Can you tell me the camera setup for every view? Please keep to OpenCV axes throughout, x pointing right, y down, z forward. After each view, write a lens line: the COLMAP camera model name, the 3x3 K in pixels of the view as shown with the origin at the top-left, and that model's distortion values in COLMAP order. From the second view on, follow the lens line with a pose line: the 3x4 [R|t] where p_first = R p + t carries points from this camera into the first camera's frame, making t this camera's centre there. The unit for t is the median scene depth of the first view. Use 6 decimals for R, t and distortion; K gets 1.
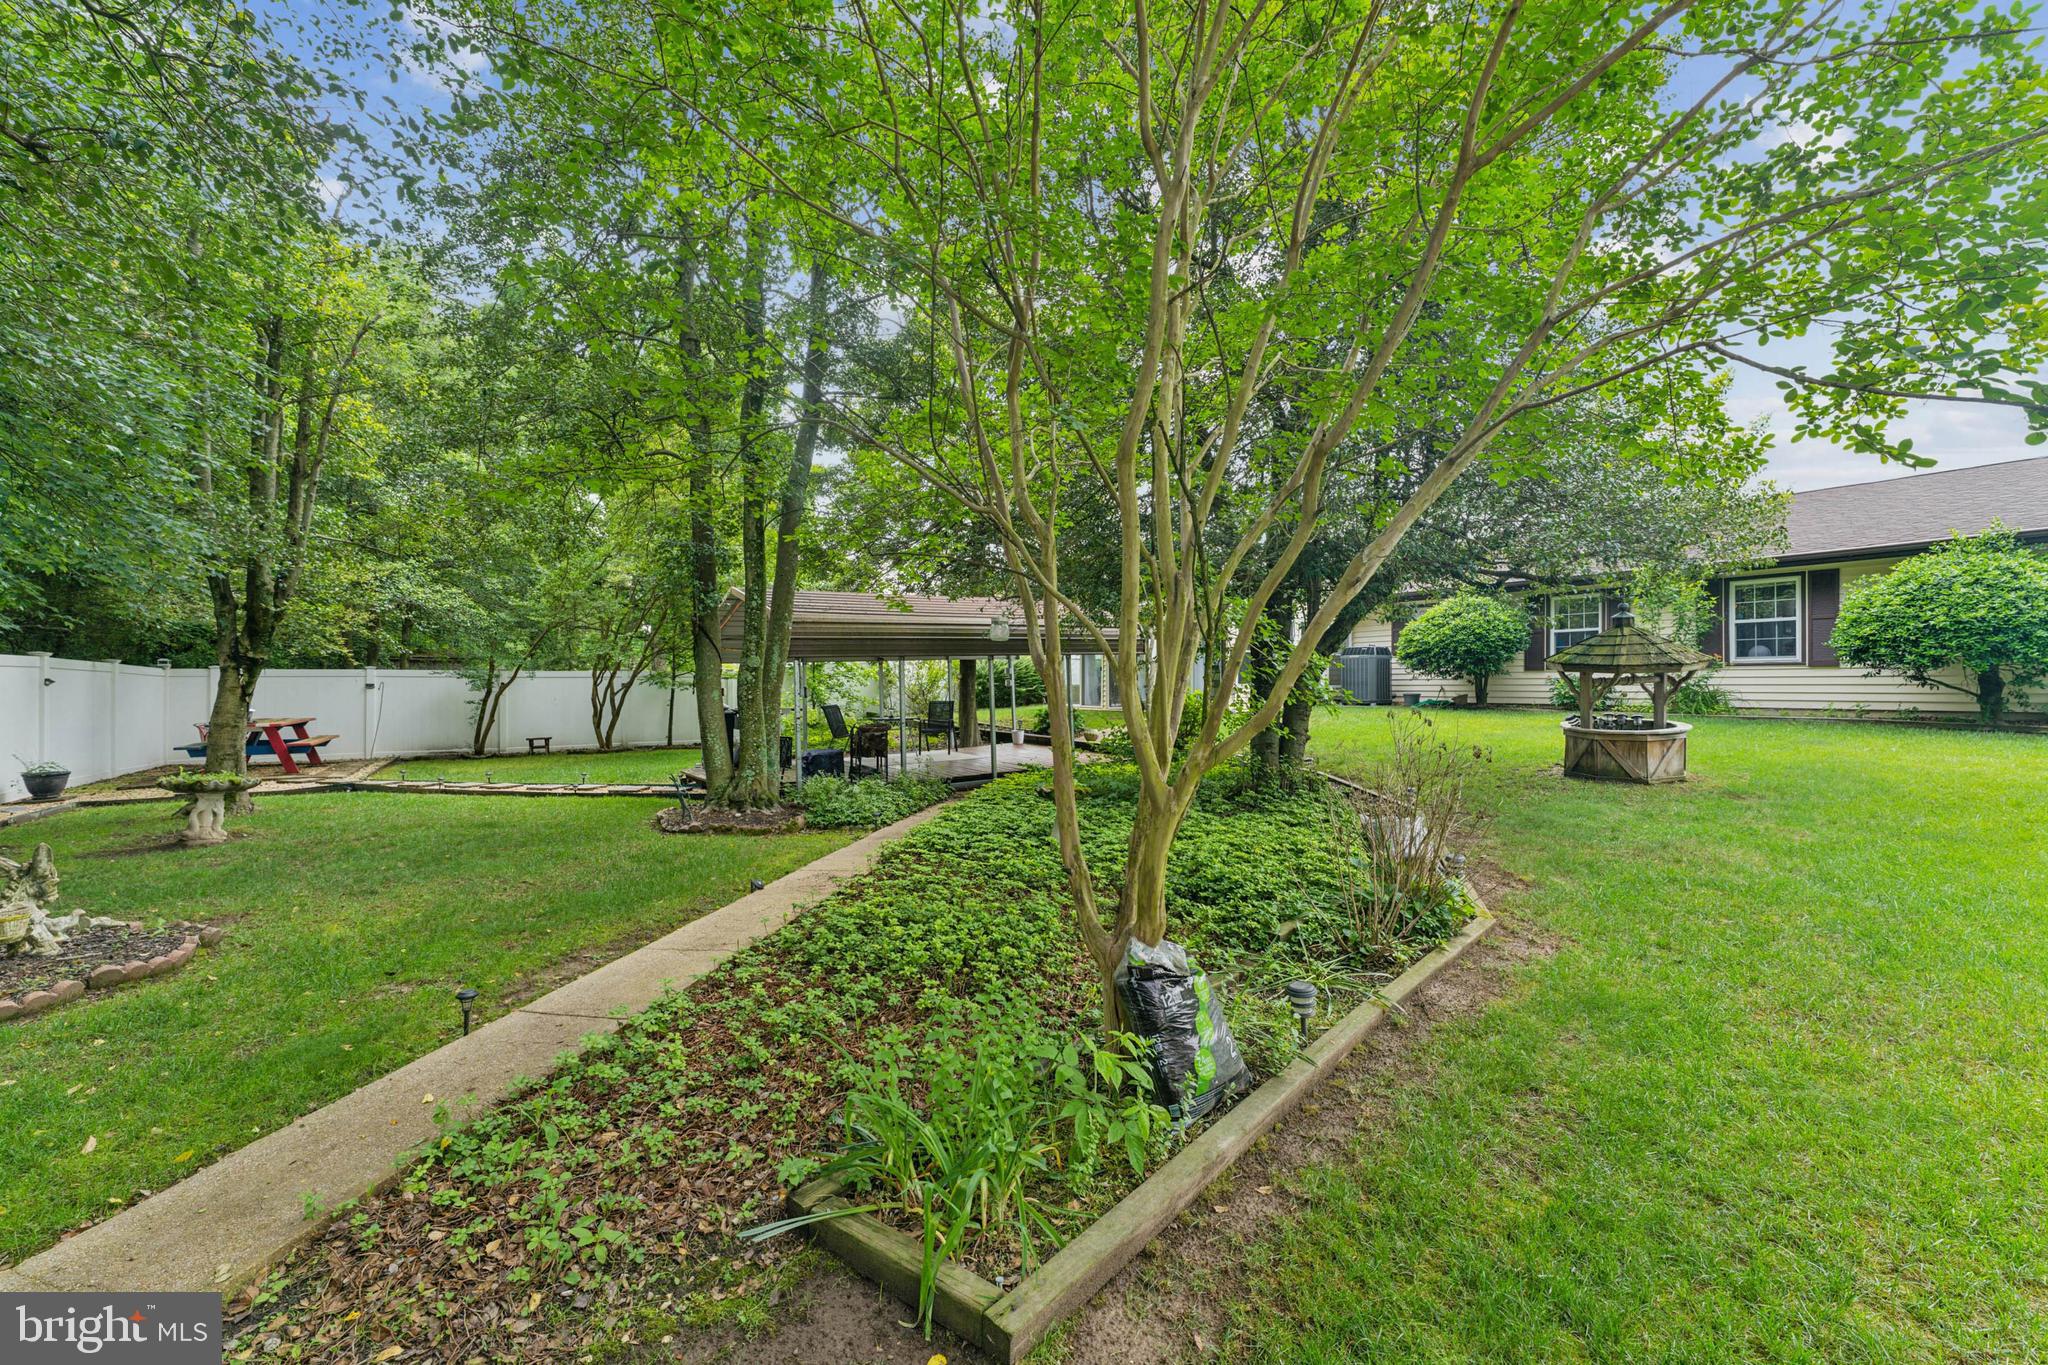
lens RADIAL K [[823.7, 0, 1023.4], [0, 823.7, 691.6], [0, 0, 1]] dist [0.001586, 0.000345]
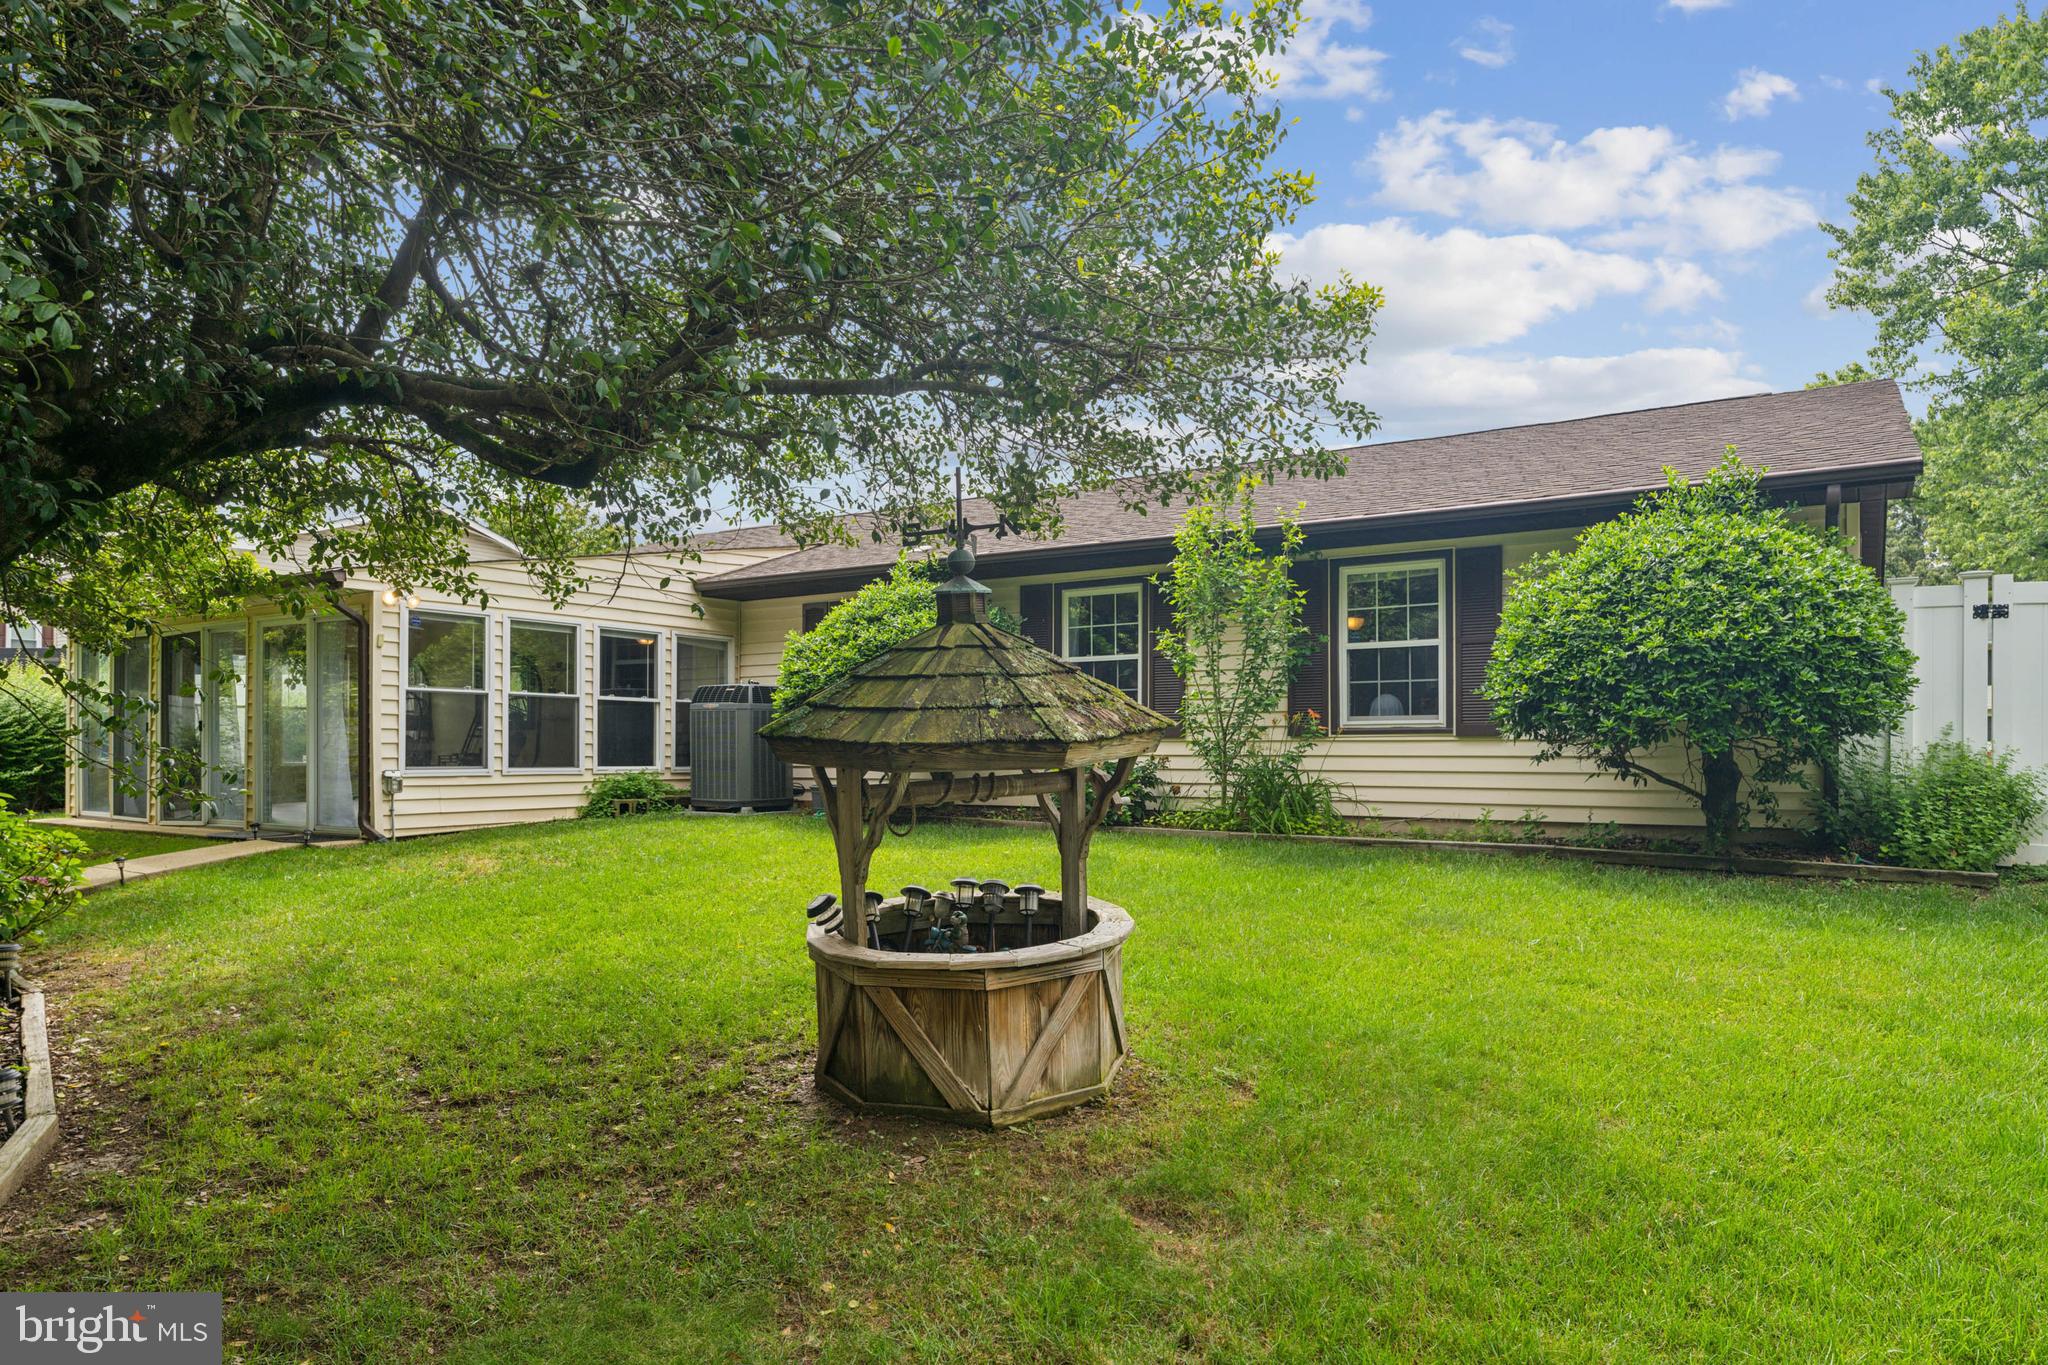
lens RADIAL K [[1288.9, 0, 1027.1], [0, 1288.9, 771.8], [0, 0, 1]] dist [-0.007336, -0.001516]
pose [[0.918335, -0.007783, 0.395727, 0.470271], [0.003625, 0.999930, 0.011254, -0.022238], [-0.395787, -0.008900, 0.918299, 0.447602]]
